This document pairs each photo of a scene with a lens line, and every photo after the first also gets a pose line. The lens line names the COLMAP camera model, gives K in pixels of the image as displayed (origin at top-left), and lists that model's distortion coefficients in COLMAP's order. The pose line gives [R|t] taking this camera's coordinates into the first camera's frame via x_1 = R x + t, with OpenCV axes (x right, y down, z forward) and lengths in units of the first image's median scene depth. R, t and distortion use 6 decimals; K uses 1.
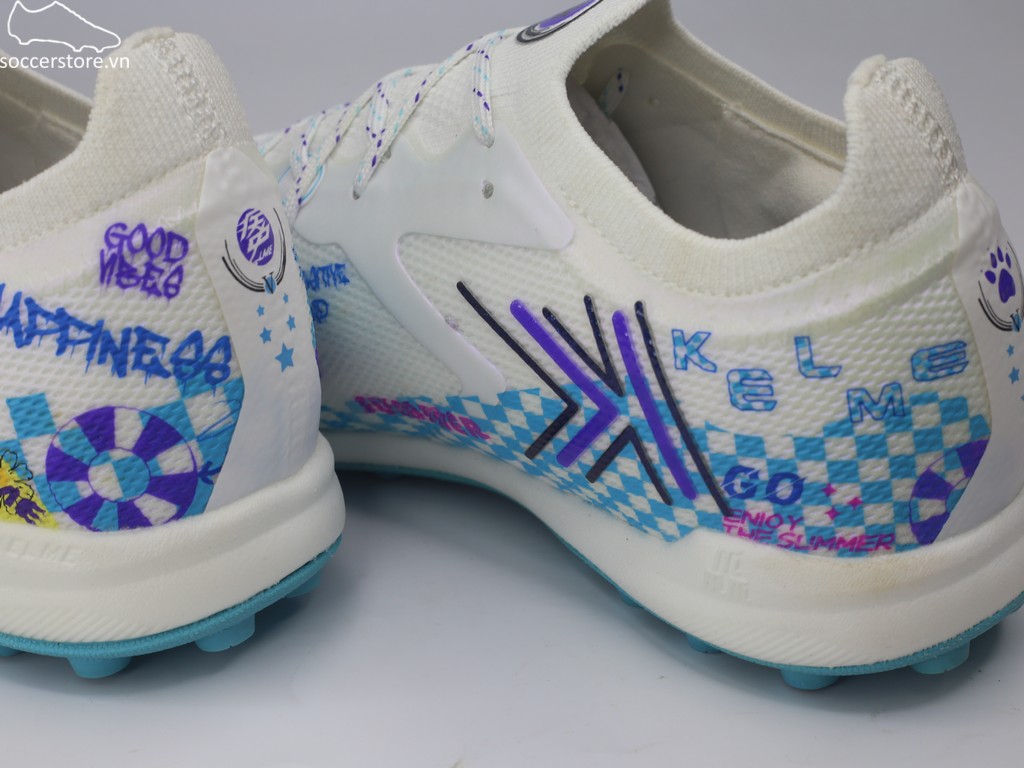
lens RADIAL K [[1846.6, 0, 512.0], [0, 1846.6, 384.0], [0, 0, 1]] dist [-0.131219, -0.251096]
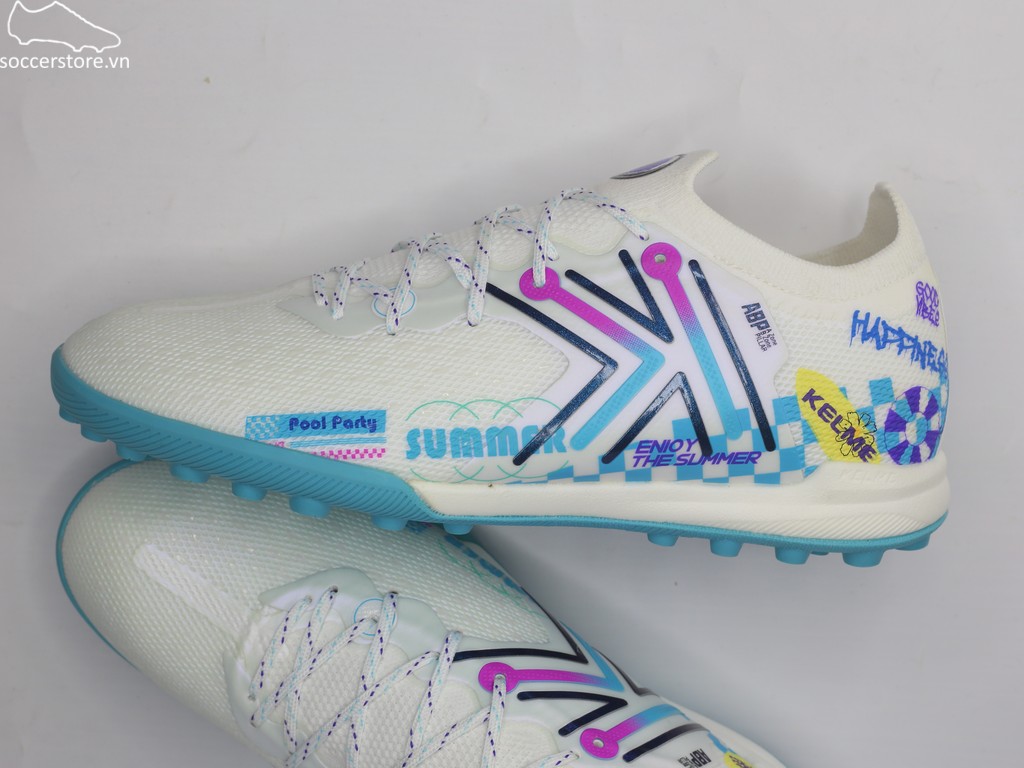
lens RADIAL K [[1846.6, 0, 512.0], [0, 1846.6, 384.0], [0, 0, 1]] dist [-0.131219, -0.251096]
pose [[0.857589, 0.026627, 0.513646, -1.431443], [0.095086, 0.973237, -0.209209, 0.334135], [-0.505470, 0.228256, 0.832106, -0.239500]]
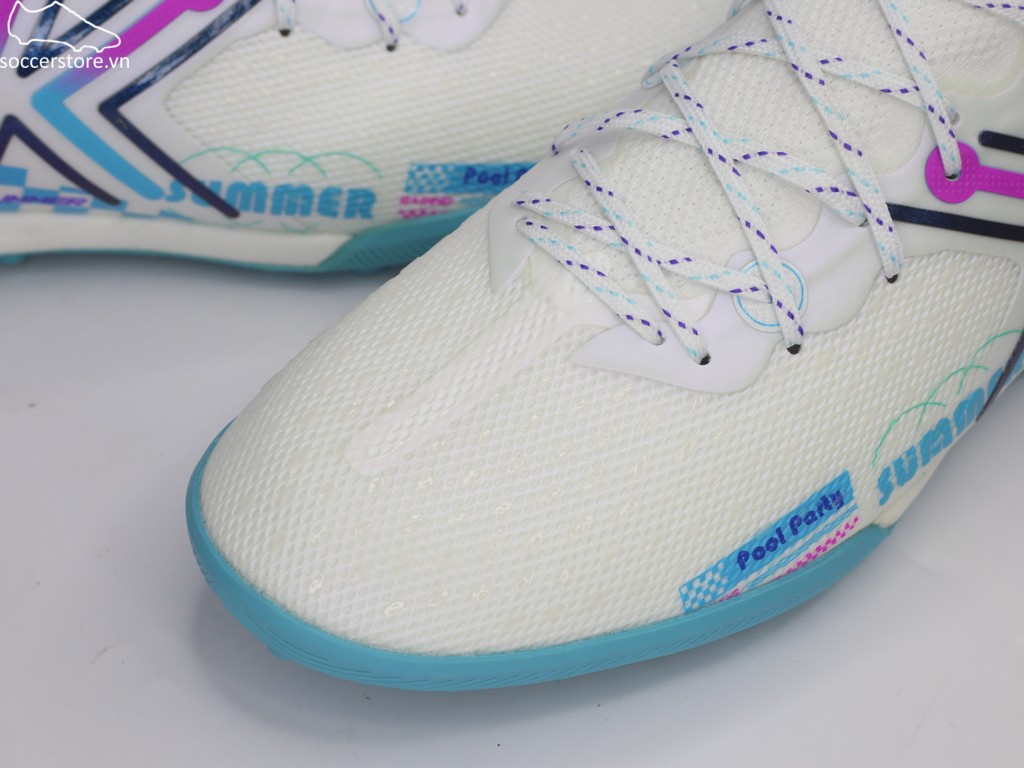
lens RADIAL K [[1846.6, 0, 512.0], [0, 1846.6, 384.0], [0, 0, 1]] dist [-0.131219, -0.251096]
pose [[0.405591, -0.657203, 0.635280, -1.410554], [0.372569, 0.753522, 0.541662, -0.691081], [-0.834679, 0.016993, 0.550475, 0.763878]]
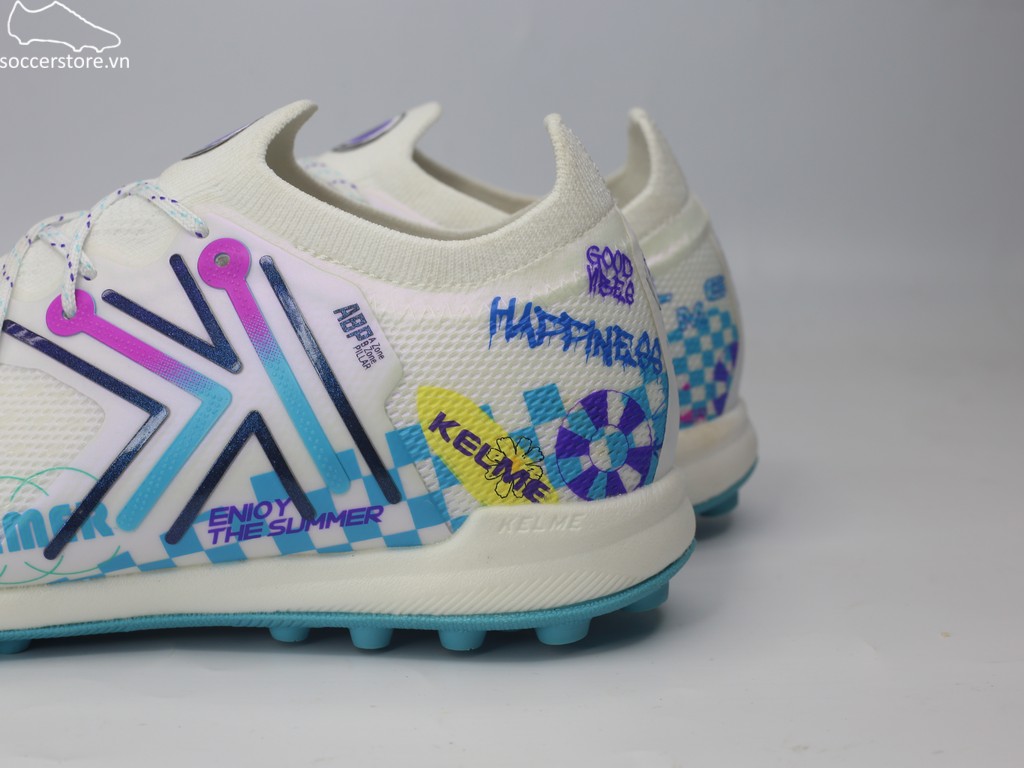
lens RADIAL K [[1846.6, 0, 512.0], [0, 1846.6, 384.0], [0, 0, 1]] dist [-0.131219, -0.251096]
pose [[0.898192, -0.073372, 0.433437, -0.819179], [0.185077, 0.957448, -0.221450, 0.274835], [-0.398745, 0.279124, 0.873552, -0.072669]]
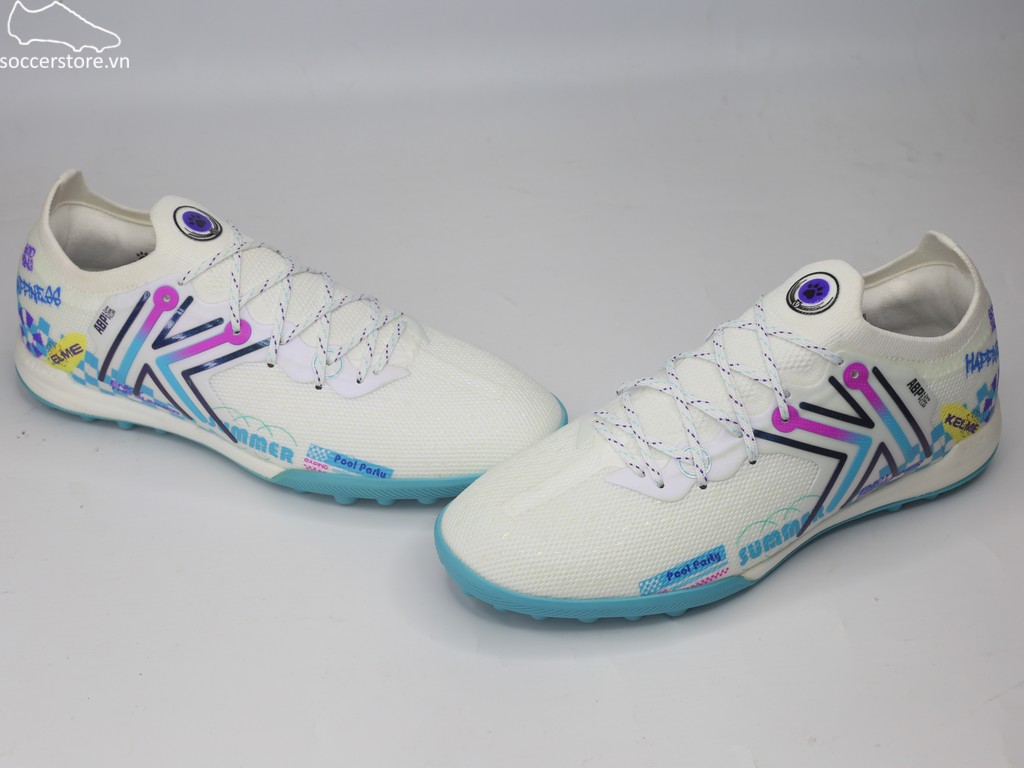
lens RADIAL K [[1846.6, 0, 512.0], [0, 1846.6, 384.0], [0, 0, 1]] dist [-0.131219, -0.251096]
pose [[0.570119, -0.497797, 0.653576, -2.315920], [0.344578, 0.867061, 0.359821, -1.146841], [-0.745808, 0.020067, 0.665858, -0.215577]]
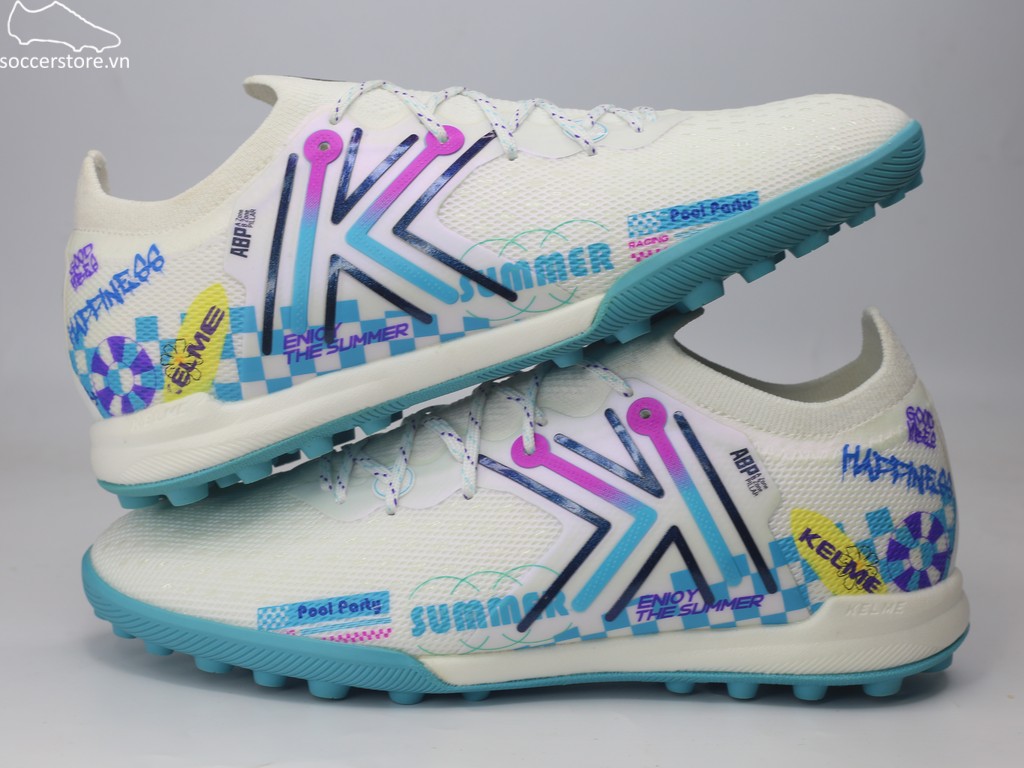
lens RADIAL K [[1846.6, 0, 512.0], [0, 1846.6, 384.0], [0, 0, 1]] dist [-0.131219, -0.251096]
pose [[0.900436, -0.047923, 0.432340, -1.301368], [0.170780, 0.953054, -0.250044, 0.262792], [-0.400060, 0.298984, 0.866349, -0.373021]]
